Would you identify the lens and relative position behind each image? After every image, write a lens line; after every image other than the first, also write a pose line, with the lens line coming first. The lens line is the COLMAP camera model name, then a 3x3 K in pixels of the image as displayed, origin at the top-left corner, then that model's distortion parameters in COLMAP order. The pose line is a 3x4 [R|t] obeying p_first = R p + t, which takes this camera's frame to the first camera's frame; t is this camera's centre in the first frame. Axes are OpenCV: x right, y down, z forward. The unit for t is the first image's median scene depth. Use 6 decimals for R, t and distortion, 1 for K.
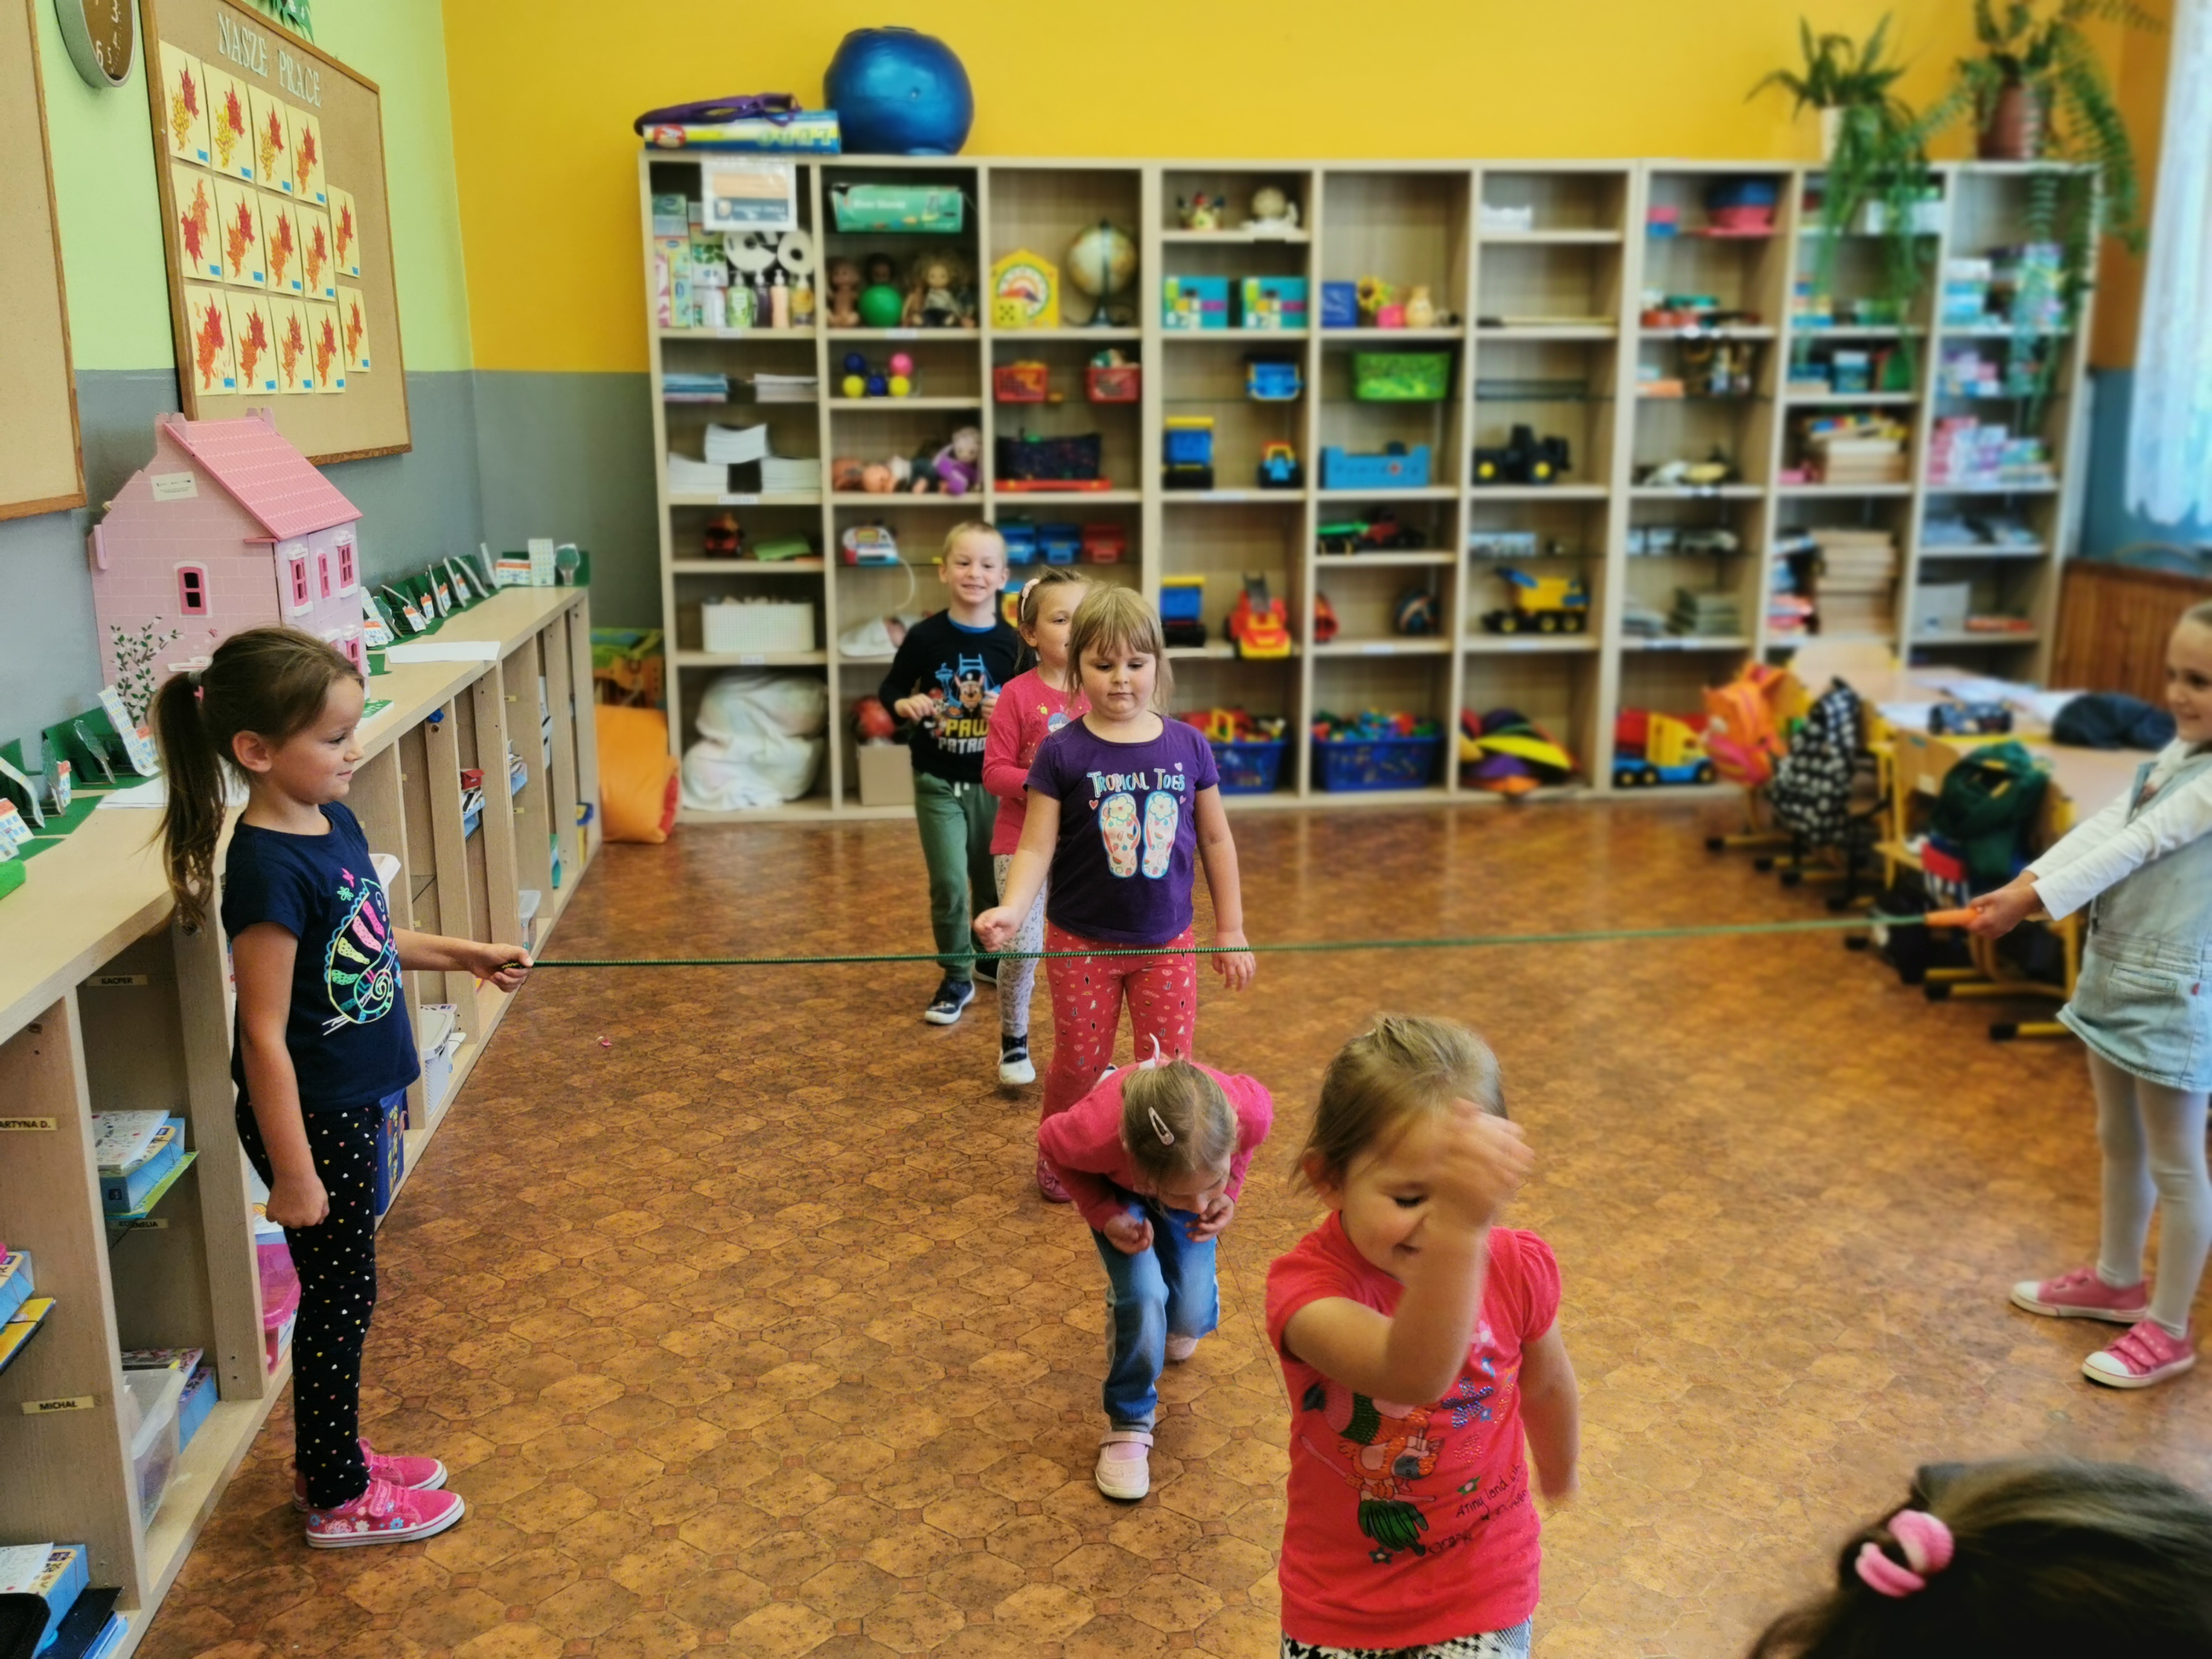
lens RADIAL K [[2020.4, 0, 1110.7], [0, 2020.4, 827.2], [0, 0, 1]] dist [0.087239, -0.129262]
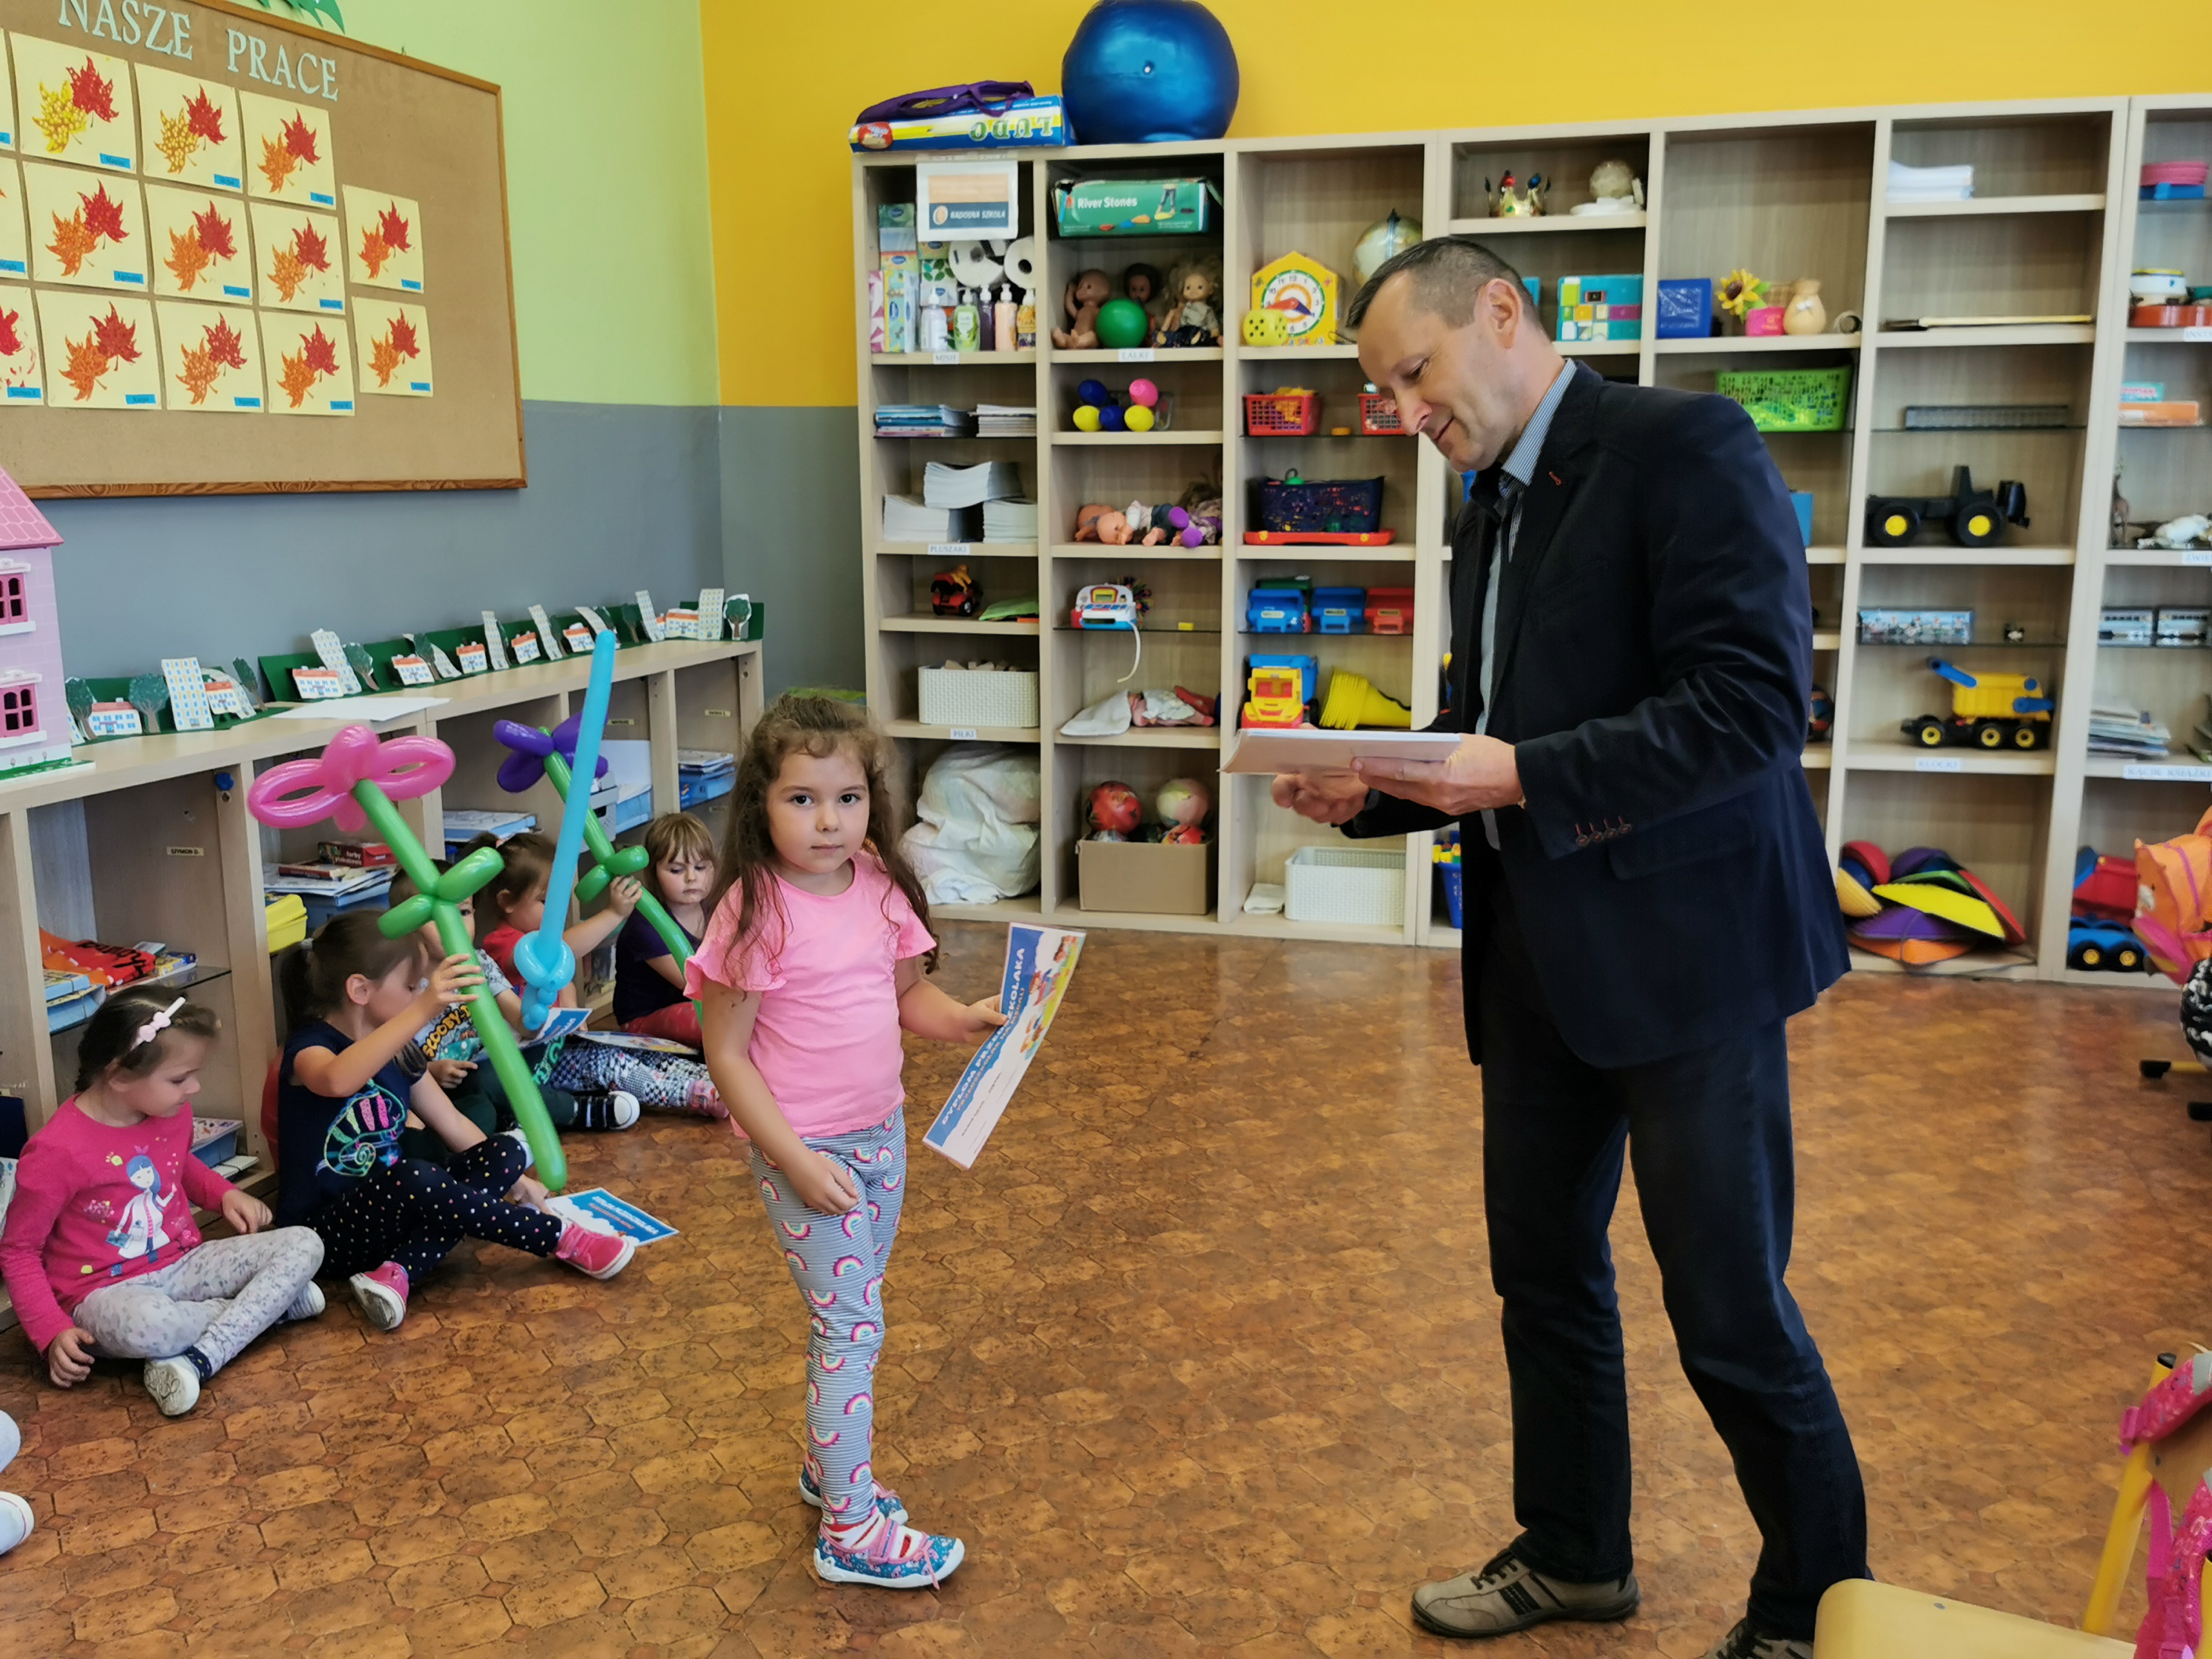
lens RADIAL K [[2028.5, 0, 1108.4], [0, 2028.5, 830.2], [0, 0, 1]] dist [0.079812, -0.117416]
pose [[0.930767, 0.066774, -0.359463, 0.201536], [-0.078234, 0.996783, -0.017409, -0.031115], [0.357144, 0.044326, 0.932997, 0.215722]]
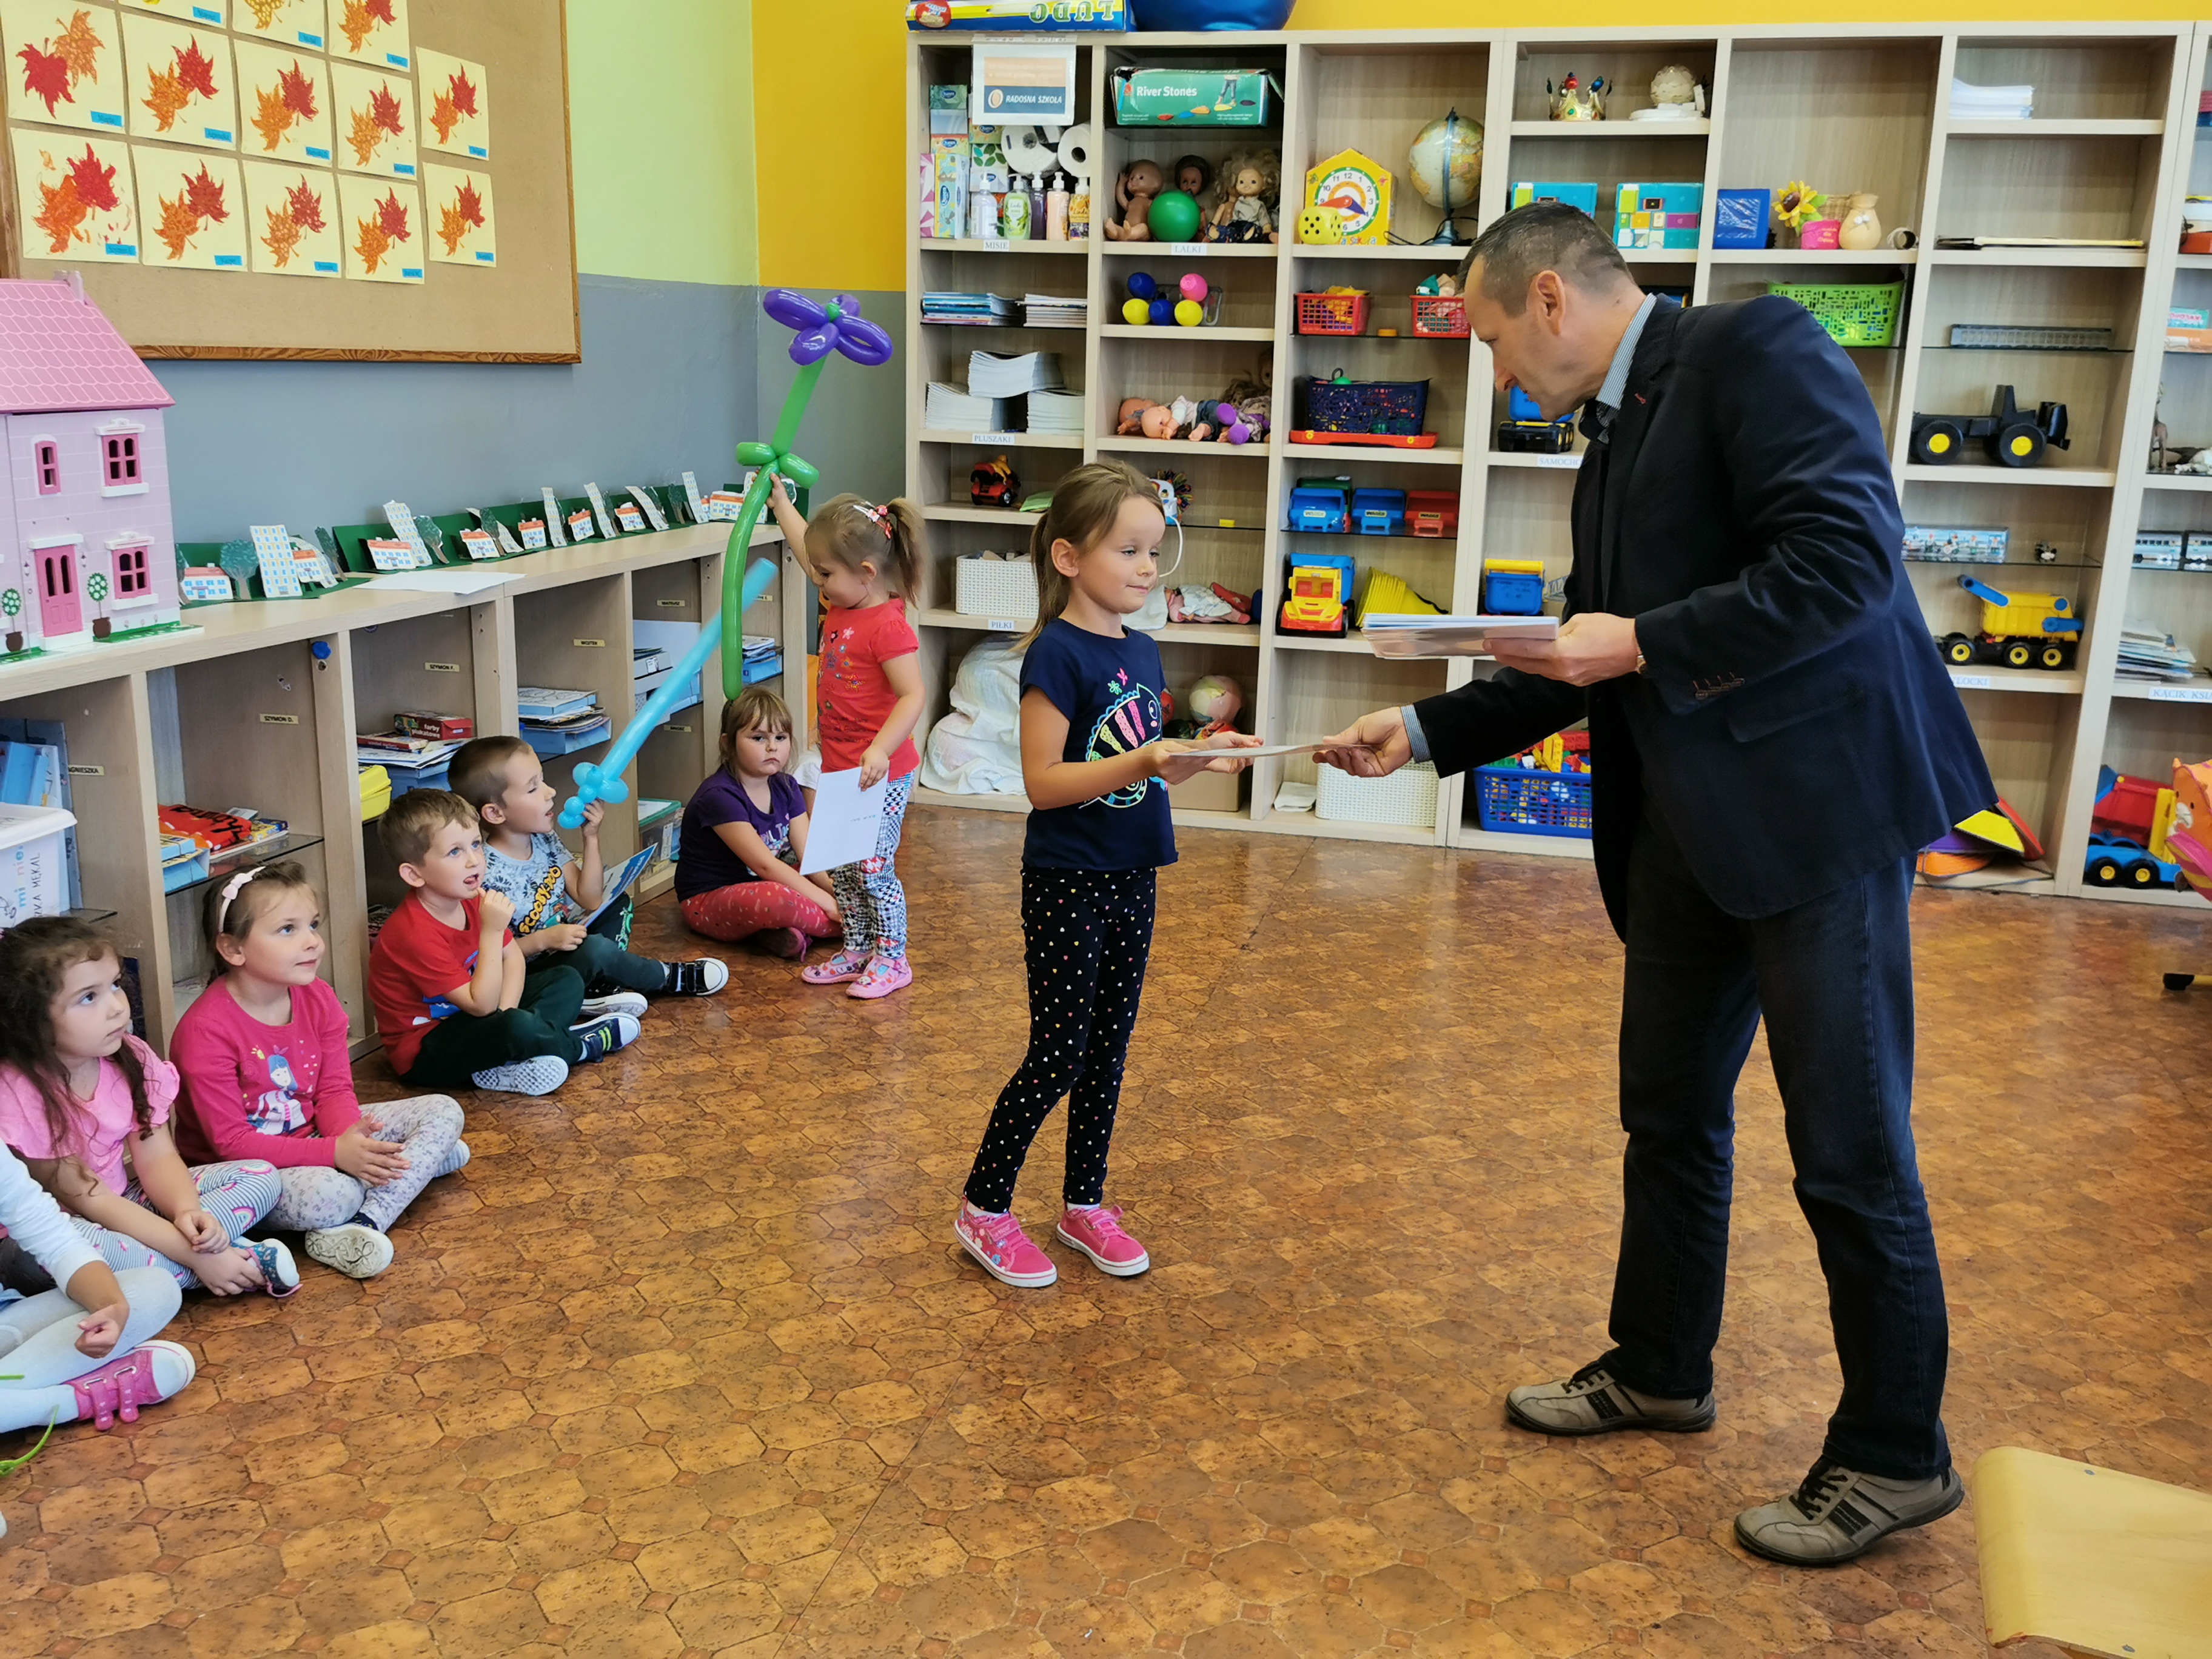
lens RADIAL K [[2020.4, 0, 1110.7], [0, 2020.4, 827.2], [0, 0, 1]] dist [0.087239, -0.129262]
pose [[0.938179, 0.108174, -0.328815, 0.167887], [-0.104423, 0.994107, 0.029101, -0.026106], [0.330025, 0.007034, 0.943946, 0.195979]]
